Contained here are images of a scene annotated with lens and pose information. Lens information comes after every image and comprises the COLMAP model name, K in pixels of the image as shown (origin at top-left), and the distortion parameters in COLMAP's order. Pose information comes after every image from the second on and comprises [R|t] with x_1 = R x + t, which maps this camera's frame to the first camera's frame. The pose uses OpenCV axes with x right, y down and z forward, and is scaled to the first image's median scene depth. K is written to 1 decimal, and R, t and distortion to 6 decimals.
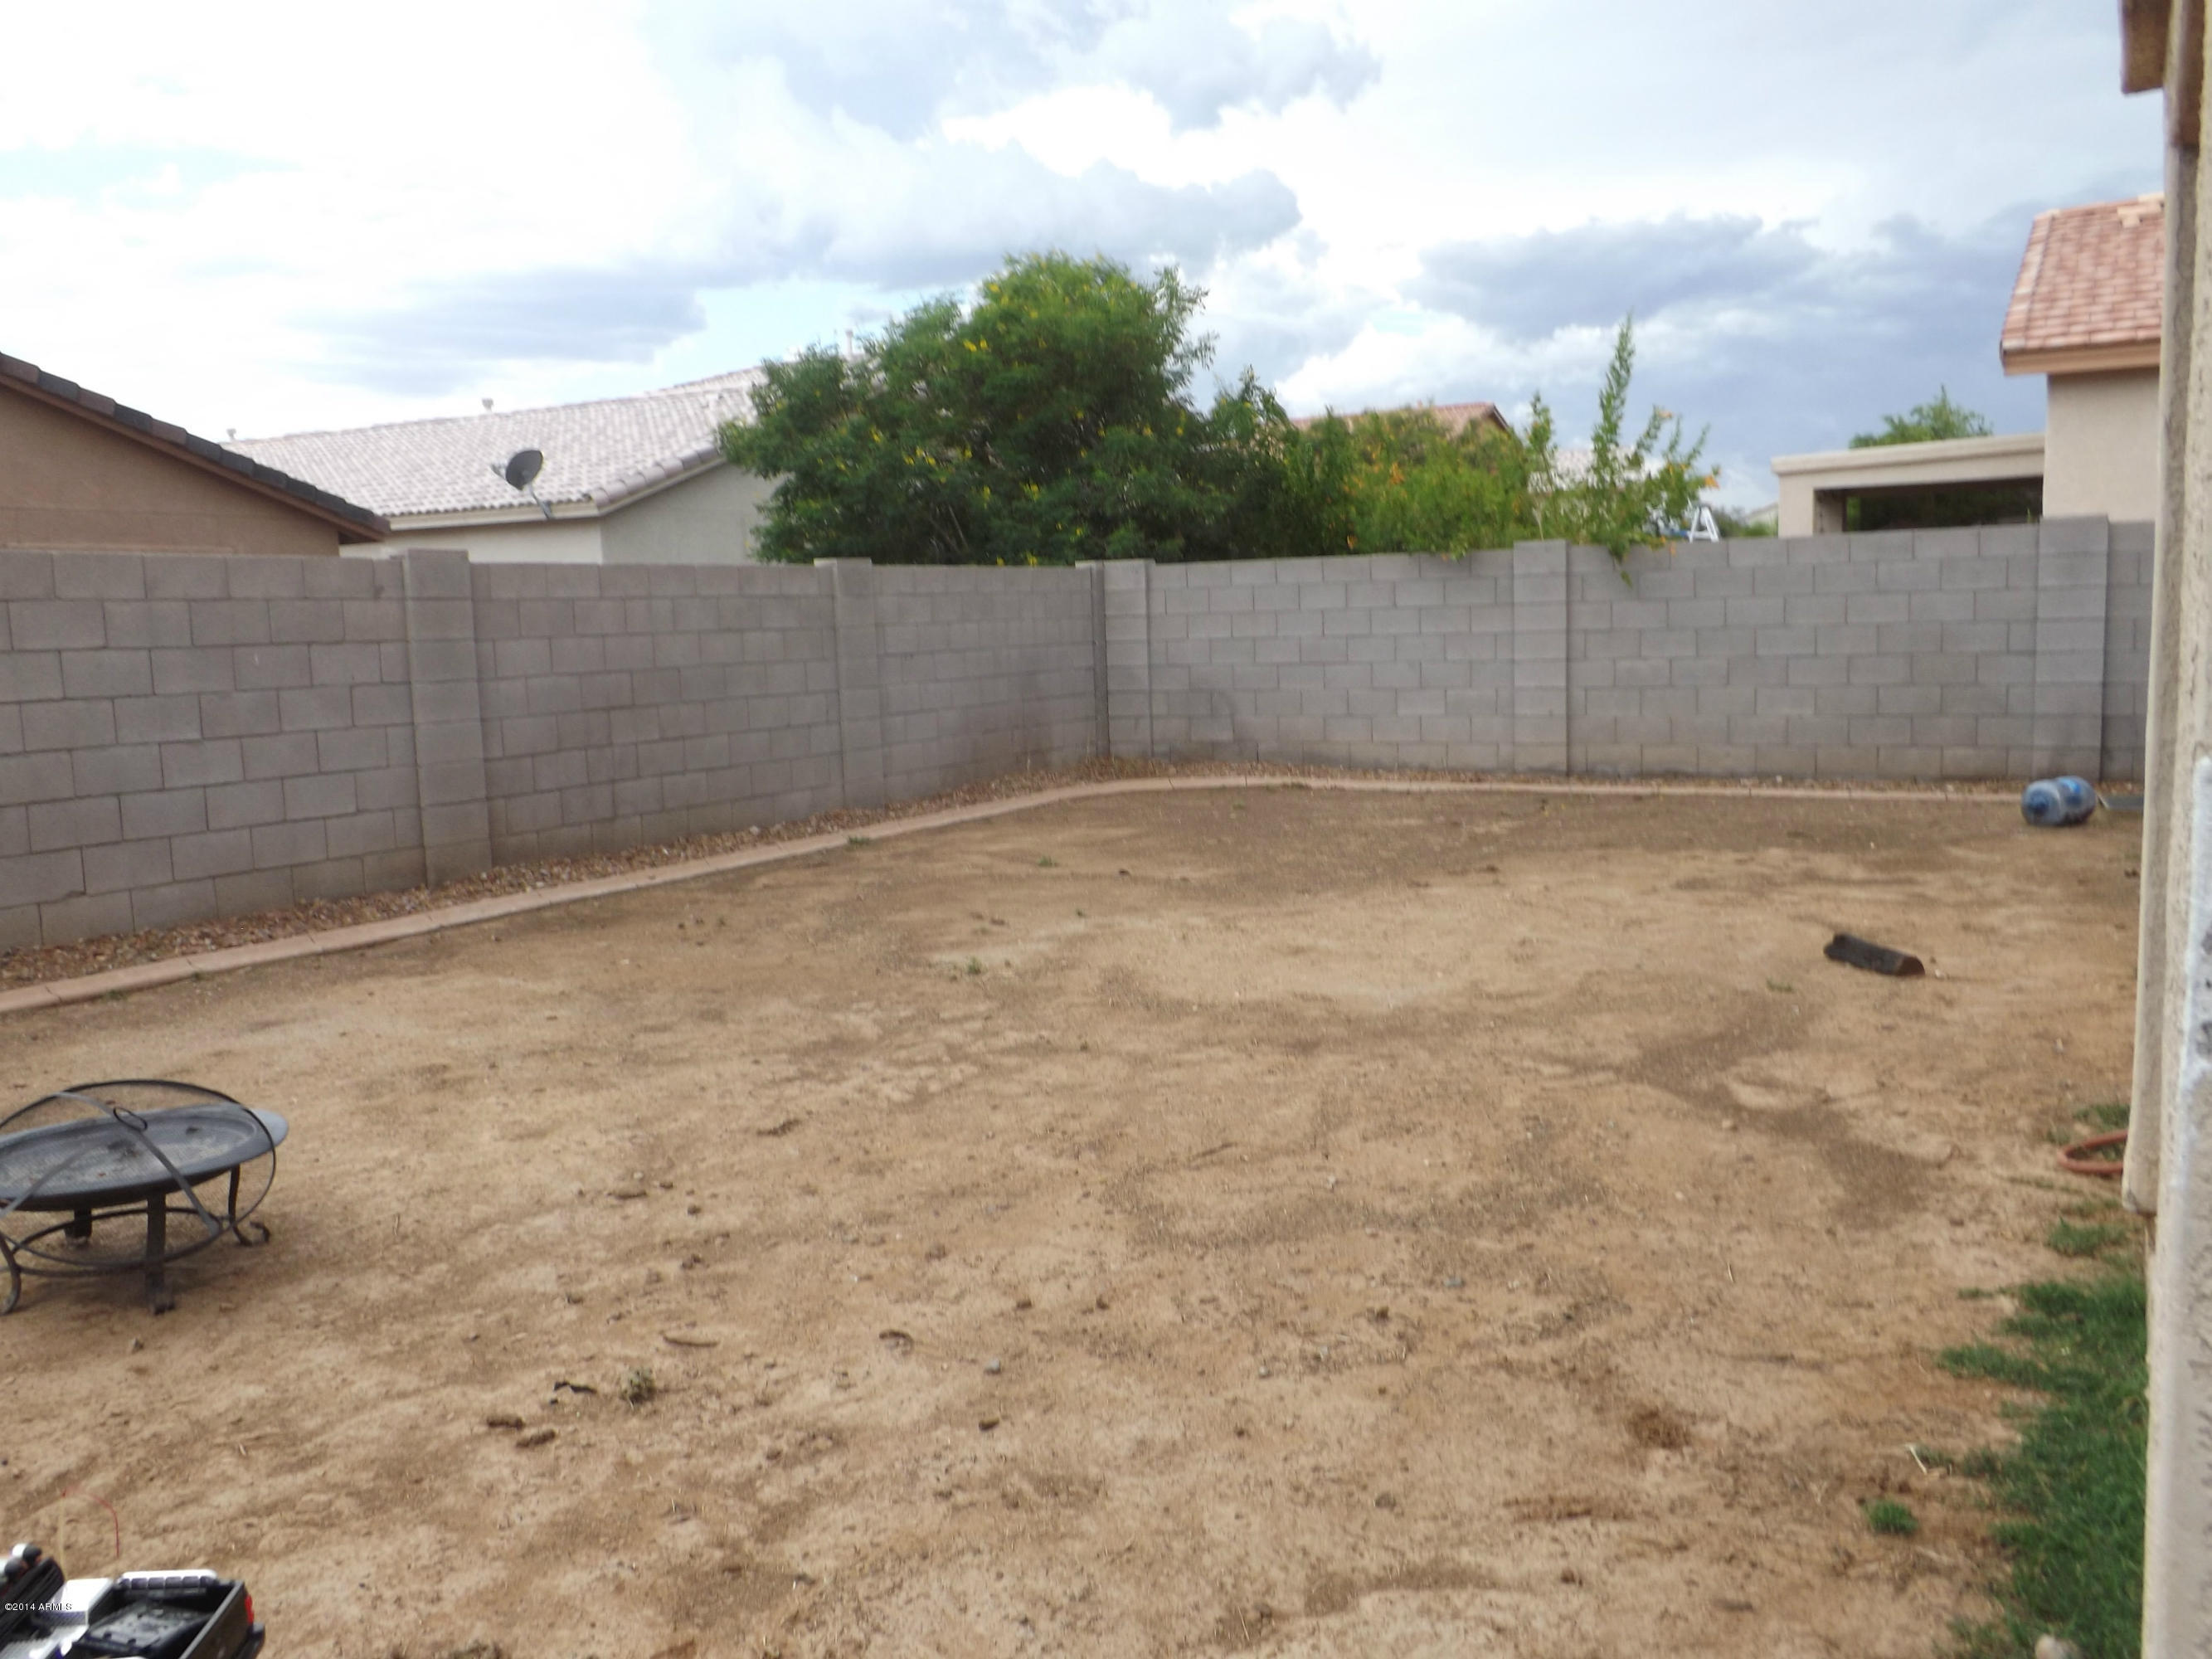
lens RADIAL K [[1793.8, 0, 1106.0], [0, 1793.8, 829.5], [0, 0, 1]] dist [0.004058, -0.010697]
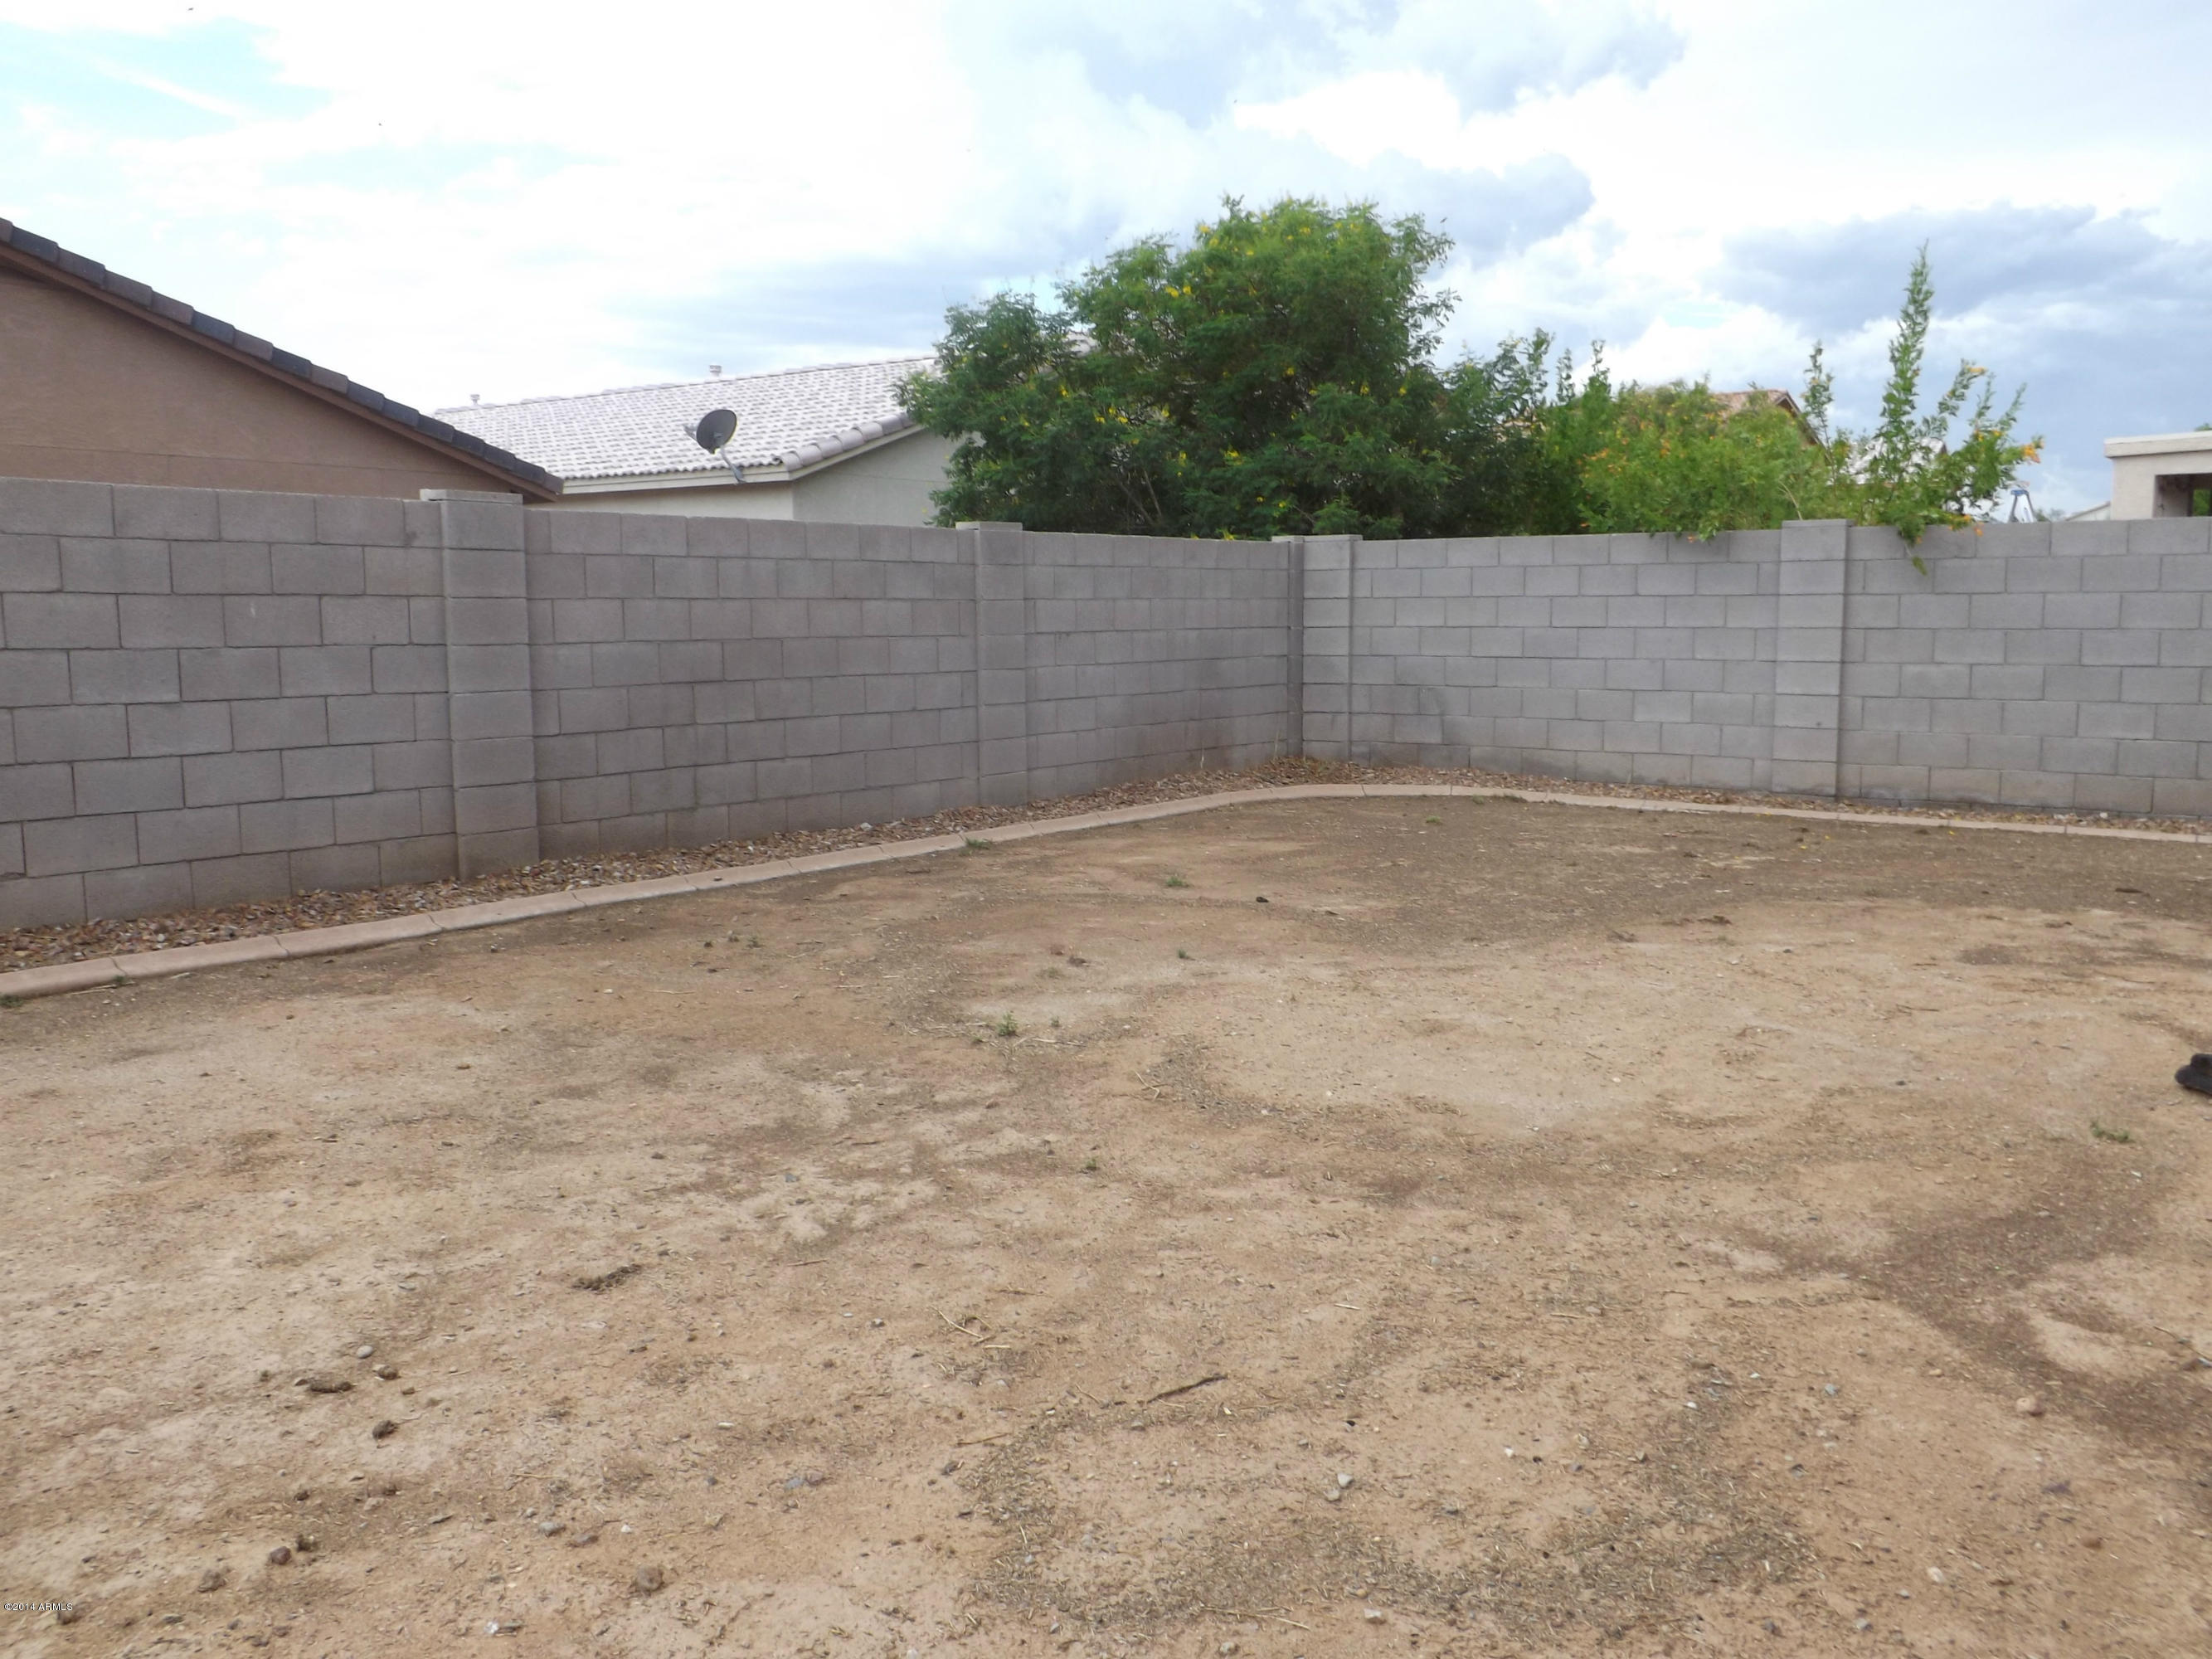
lens RADIAL K [[1801.0, 0, 1128.9], [0, 1801.0, 832.8], [0, 0, 1]] dist [0.002638, -0.009578]
pose [[0.990665, 0.042980, -0.129367, 0.058640], [-0.042086, 0.999067, 0.009642, -0.013363], [0.129661, -0.004107, 0.991550, 0.181114]]
